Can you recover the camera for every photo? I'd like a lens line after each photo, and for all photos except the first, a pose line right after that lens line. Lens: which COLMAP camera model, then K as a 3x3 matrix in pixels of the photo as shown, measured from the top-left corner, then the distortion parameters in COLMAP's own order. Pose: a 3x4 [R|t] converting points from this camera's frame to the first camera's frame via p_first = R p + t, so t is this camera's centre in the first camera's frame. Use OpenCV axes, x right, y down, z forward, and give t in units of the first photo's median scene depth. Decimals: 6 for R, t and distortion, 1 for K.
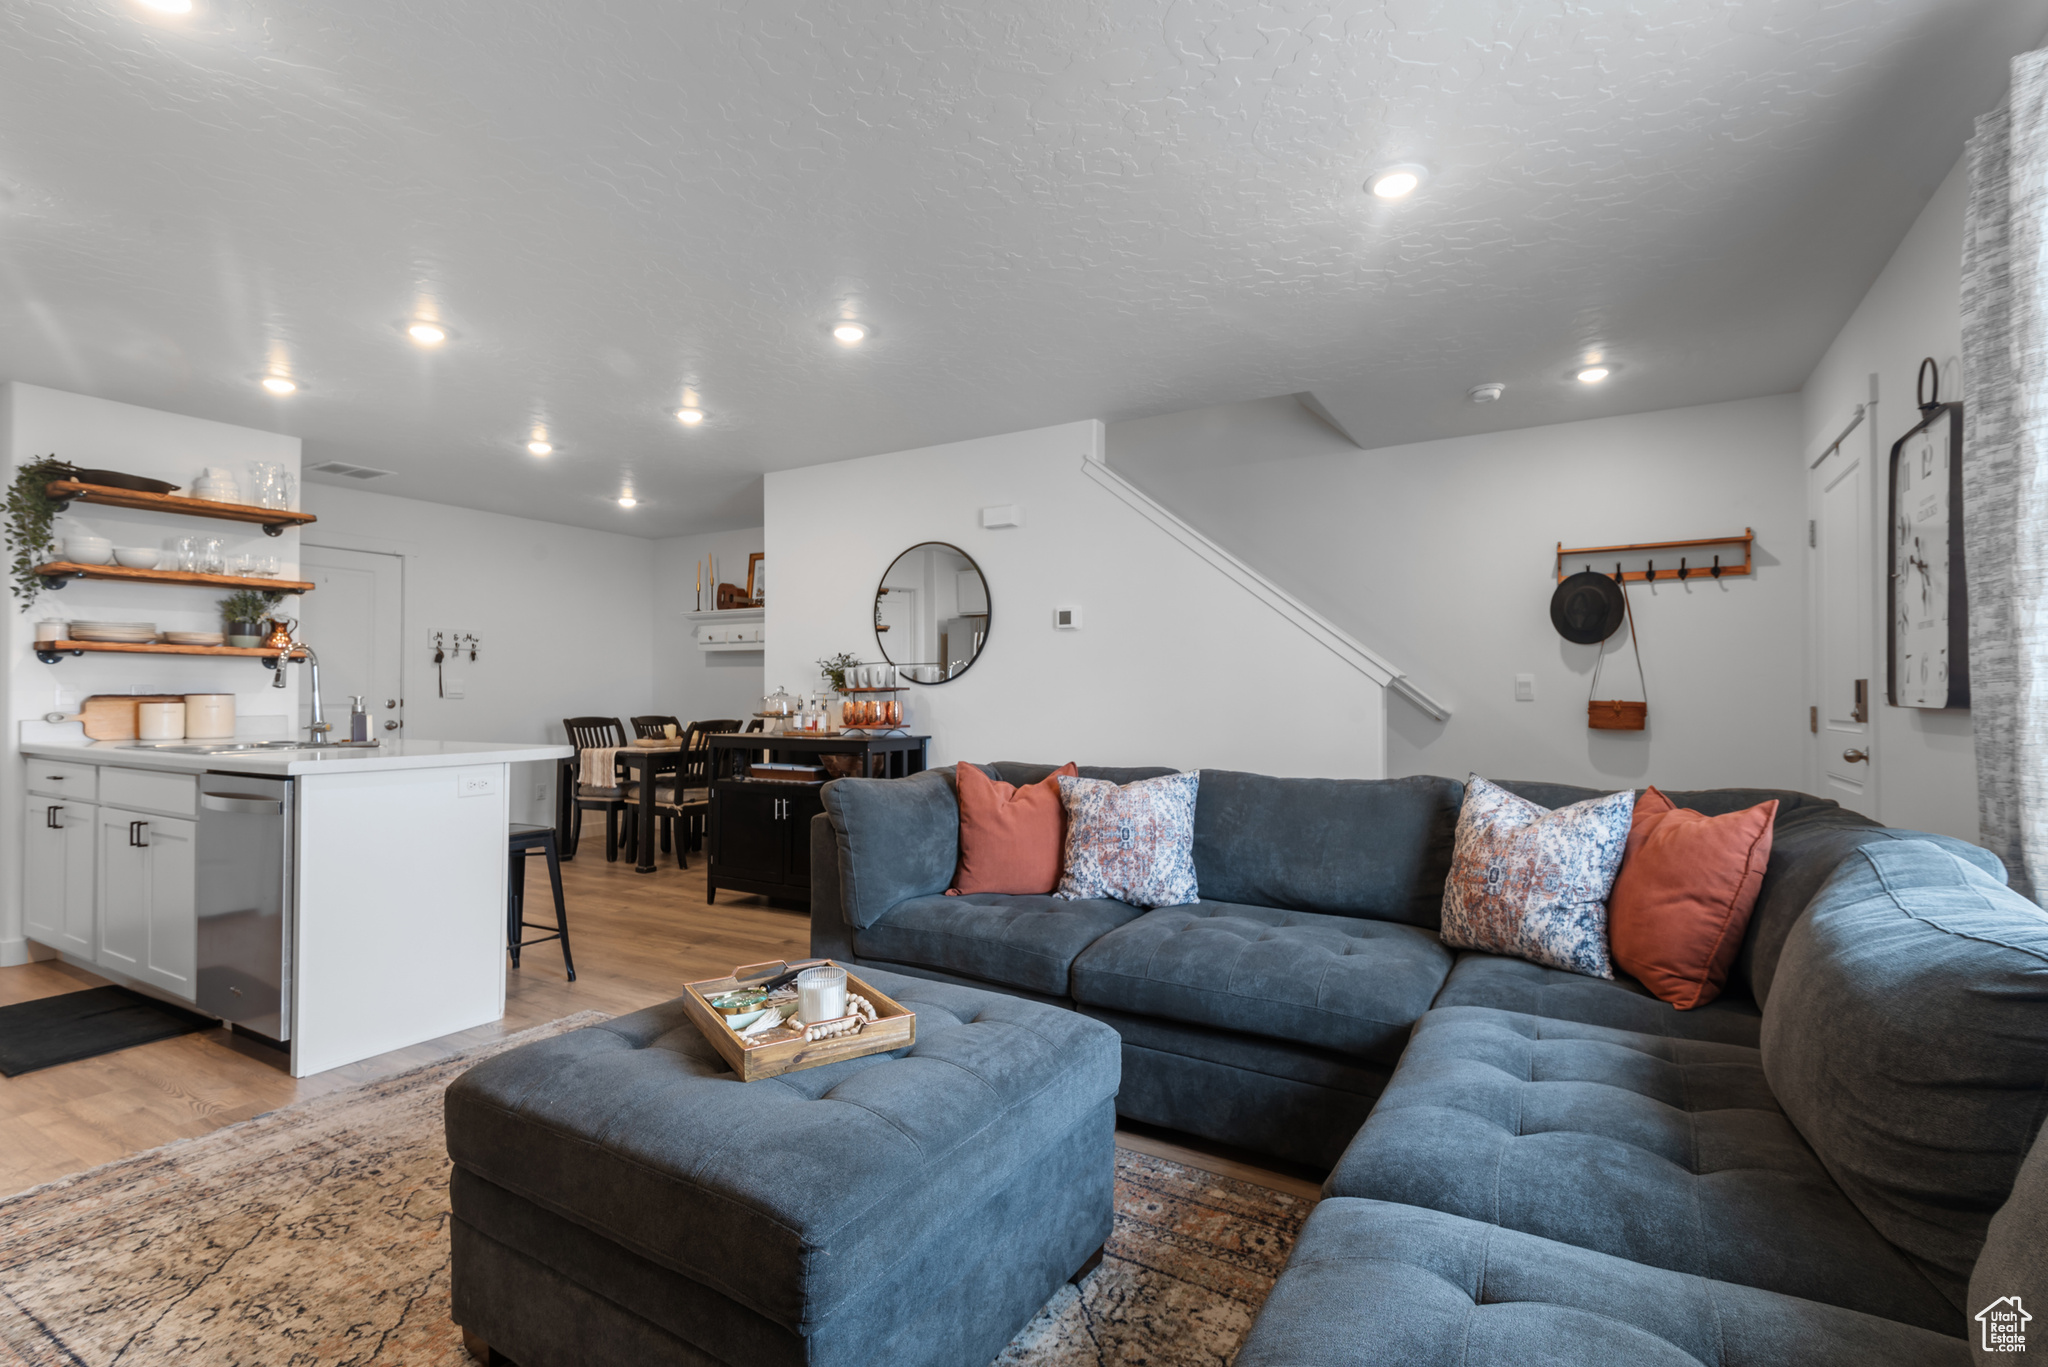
lens RADIAL K [[941.6, 0, 1039.2], [0, 941.6, 689.8], [0, 0, 1]] dist [0.003084, -0.003472]
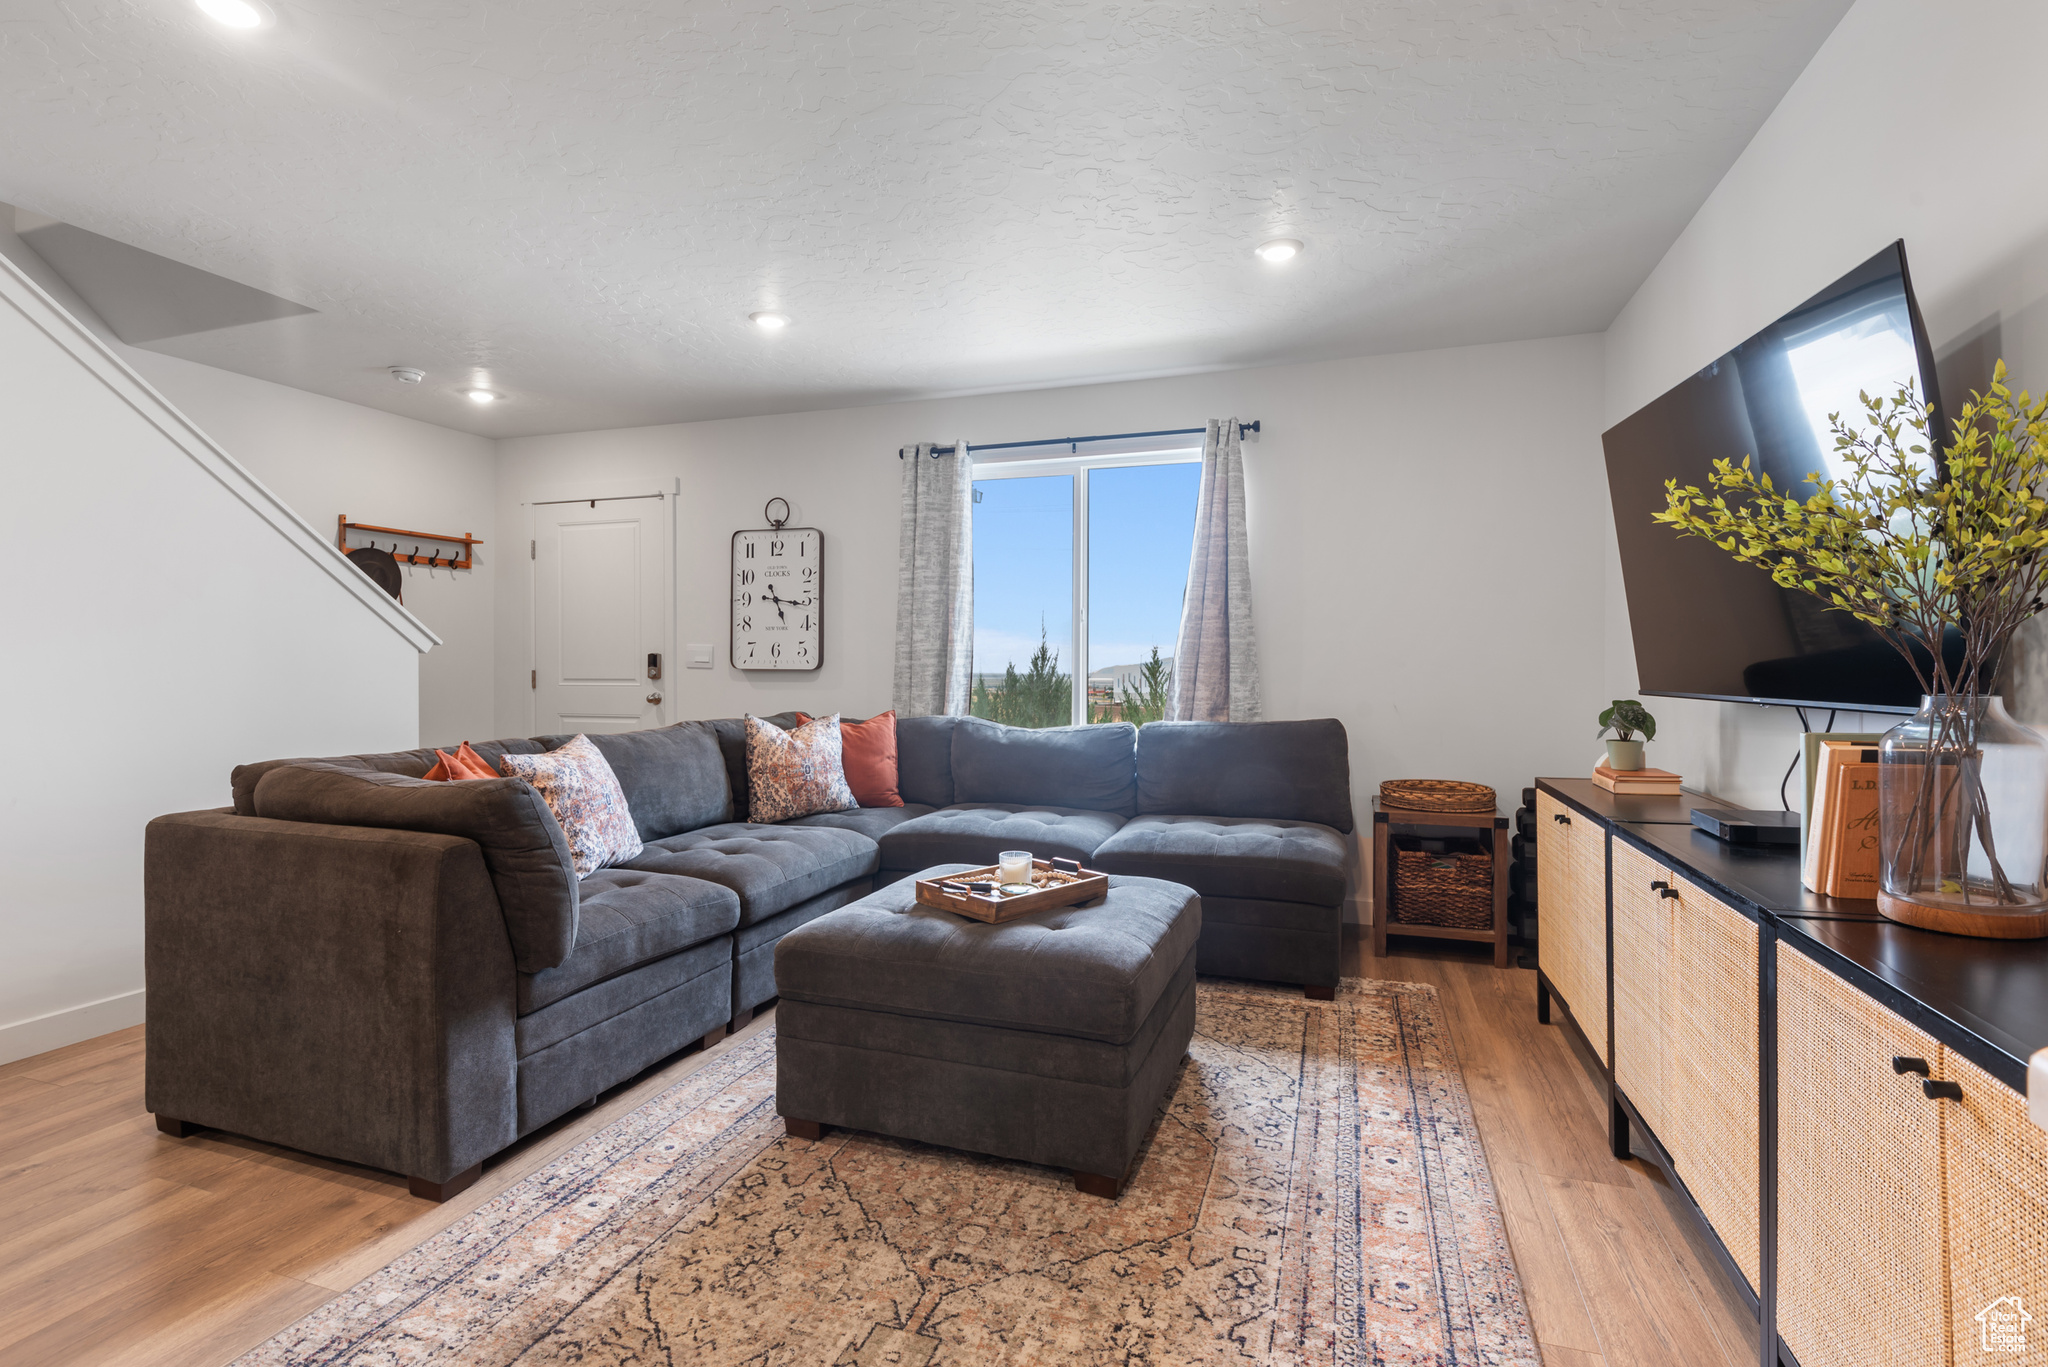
lens RADIAL K [[949.4, 0, 1023.6], [0, 949.4, 677.4], [0, 0, 1]] dist [0.006089, 0.000220]
pose [[-0.192908, -0.015444, 0.981095, -0.662851], [-0.004096, 0.999880, 0.014934, 0.003264], [-0.981208, -0.001138, -0.192949, 0.504139]]
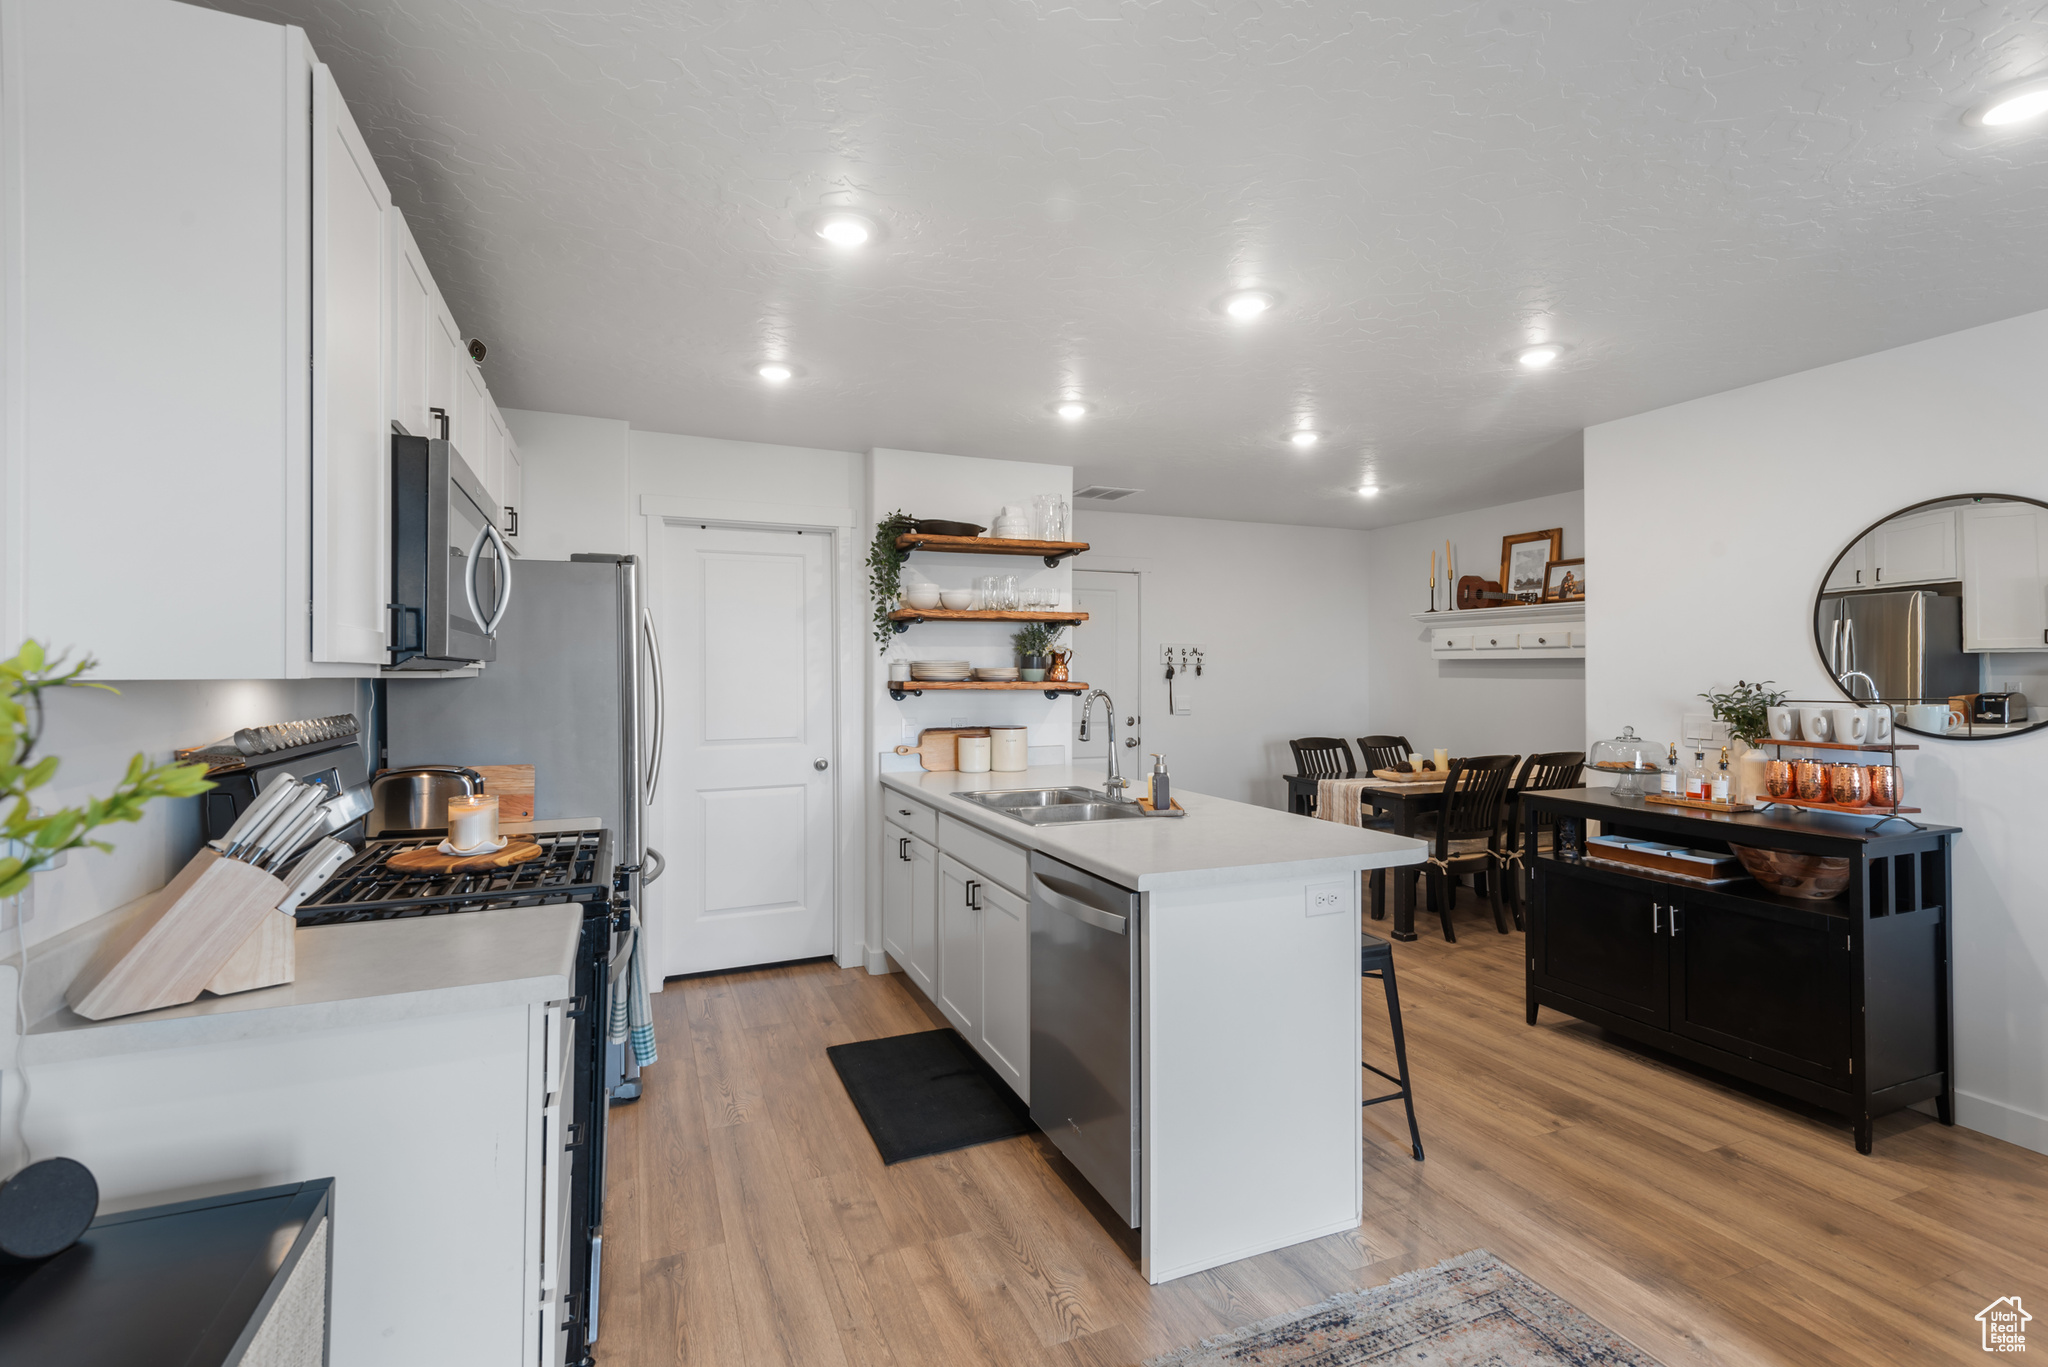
lens RADIAL K [[941.6, 0, 1014.6], [0, 941.6, 671.4], [0, 0, 1]] dist [0.003084, -0.003472]
pose [[0.787723, -0.002566, -0.616024, -0.244939], [0.004021, 0.999991, 0.000977, -0.057531], [0.616016, -0.003246, 0.787727, 0.199033]]
